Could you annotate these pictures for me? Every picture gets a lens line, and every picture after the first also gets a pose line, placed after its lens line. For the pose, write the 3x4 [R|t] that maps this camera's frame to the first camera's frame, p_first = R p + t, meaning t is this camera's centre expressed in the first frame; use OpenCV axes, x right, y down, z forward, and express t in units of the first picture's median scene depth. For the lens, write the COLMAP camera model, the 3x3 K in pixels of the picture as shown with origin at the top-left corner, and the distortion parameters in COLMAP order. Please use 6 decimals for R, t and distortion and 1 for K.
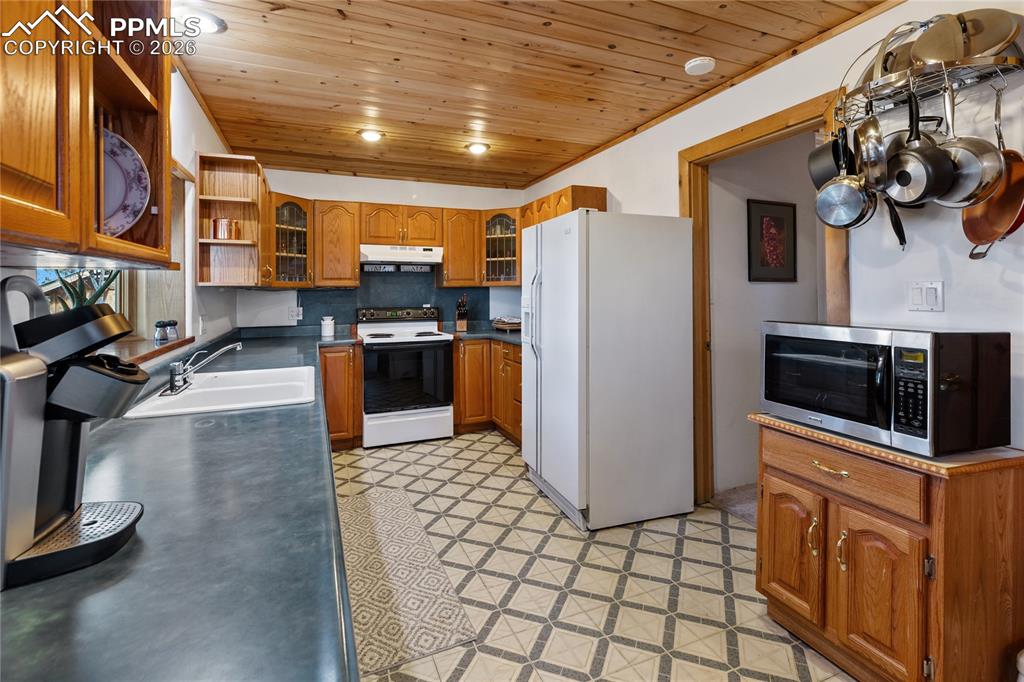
lens RADIAL K [[477.6, 0, 512.2], [0, 477.6, 286.8], [0, 0, 1]] dist [-0.001808, -0.000482]
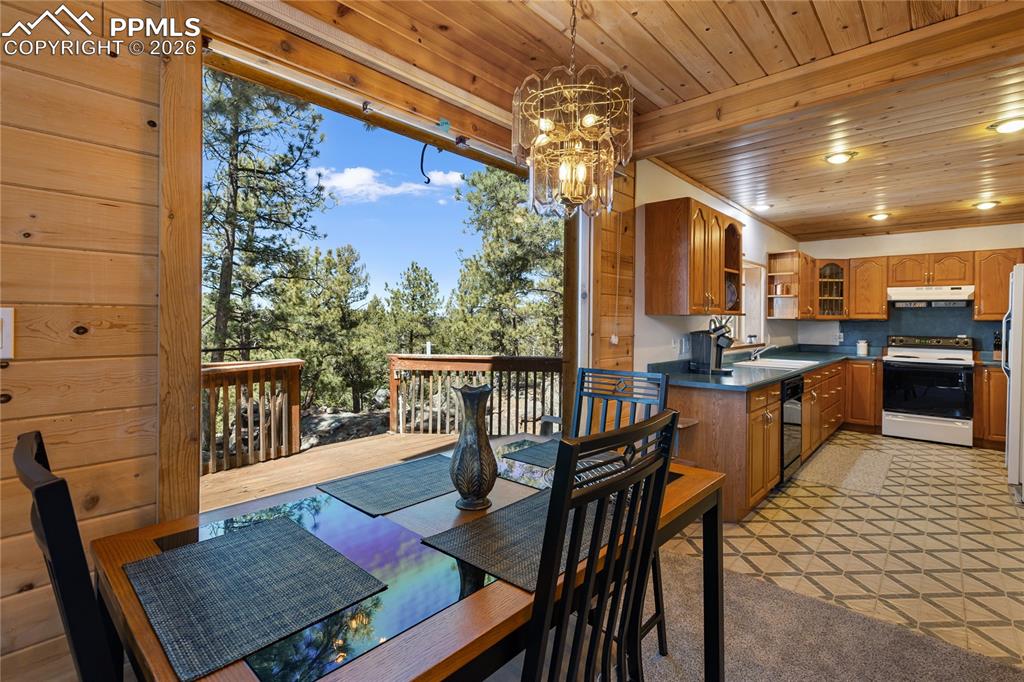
lens RADIAL K [[477.6, 0, 516.3], [0, 477.6, 318.2], [0, 0, 1]] dist [-0.001808, -0.000482]
pose [[0.427463, 0.005706, -0.904015, 0.456856], [-0.004196, 0.999982, 0.004328, -0.004544], [0.904023, 0.001943, 0.427479, -0.525108]]
